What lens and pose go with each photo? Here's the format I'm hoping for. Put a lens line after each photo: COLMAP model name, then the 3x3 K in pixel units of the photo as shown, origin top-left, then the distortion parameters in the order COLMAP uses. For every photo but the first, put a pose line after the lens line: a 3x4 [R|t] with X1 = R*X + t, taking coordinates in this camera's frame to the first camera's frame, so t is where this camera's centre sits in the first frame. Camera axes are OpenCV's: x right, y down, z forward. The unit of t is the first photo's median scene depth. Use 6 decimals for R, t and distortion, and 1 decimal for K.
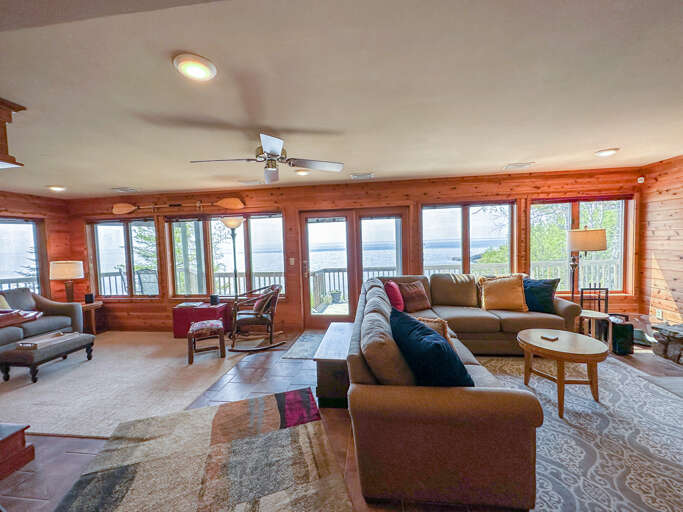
lens RADIAL K [[276.7, 0, 338.1], [0, 276.7, 255.4], [0, 0, 1]] dist [-0.002234, 0.000624]
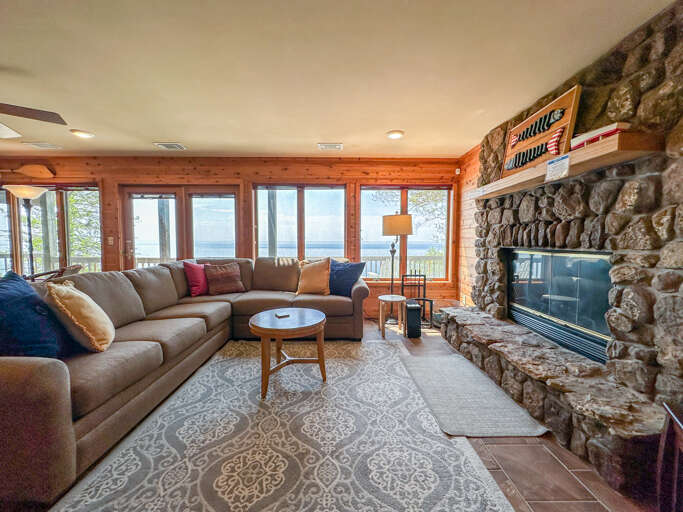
lens RADIAL K [[276.7, 0, 340.6], [0, 276.7, 255.1], [0, 0, 1]] dist [-0.002234, 0.000624]
pose [[0.991120, 0.027222, 0.130156, 0.515120], [-0.027822, 0.999609, 0.002792, 0.051402], [-0.130029, -0.006389, 0.991490, 0.020440]]
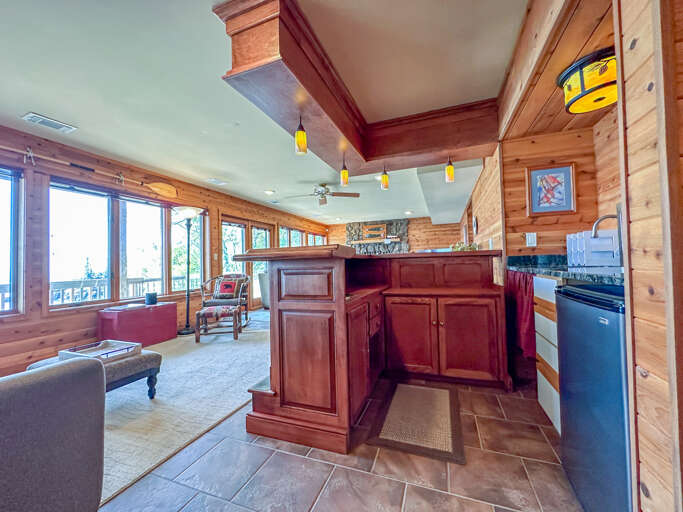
lens RADIAL K [[276.7, 0, 352.5], [0, 276.7, 254.4], [0, 0, 1]] dist [-0.002234, 0.000624]
pose [[0.206832, 0.057527, 0.976684, -1.299707], [0.062735, 0.995436, -0.071917, 0.145563], [-0.976363, 0.076147, 0.202279, 0.263011]]
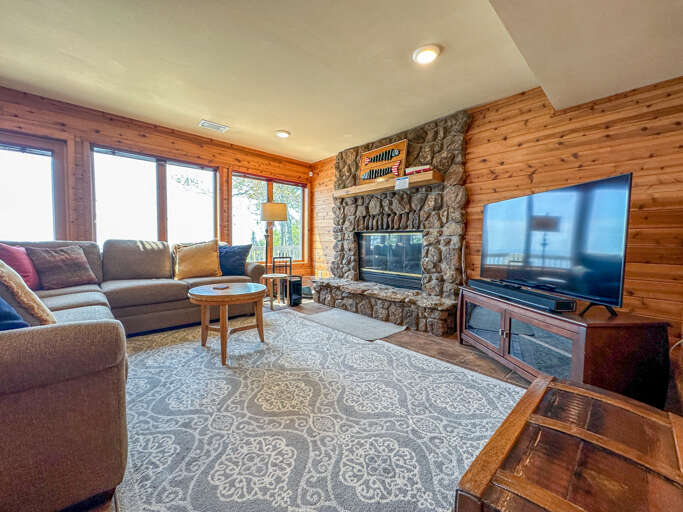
lens RADIAL K [[276.7, 0, 345.0], [0, 276.7, 256.0], [0, 0, 1]] dist [-0.002234, 0.000624]
pose [[0.642834, 0.000824, 0.766005, 0.188323], [0.001040, 0.999998, -0.001948, 0.116580], [-0.766005, 0.002050, 0.642831, 0.031660]]
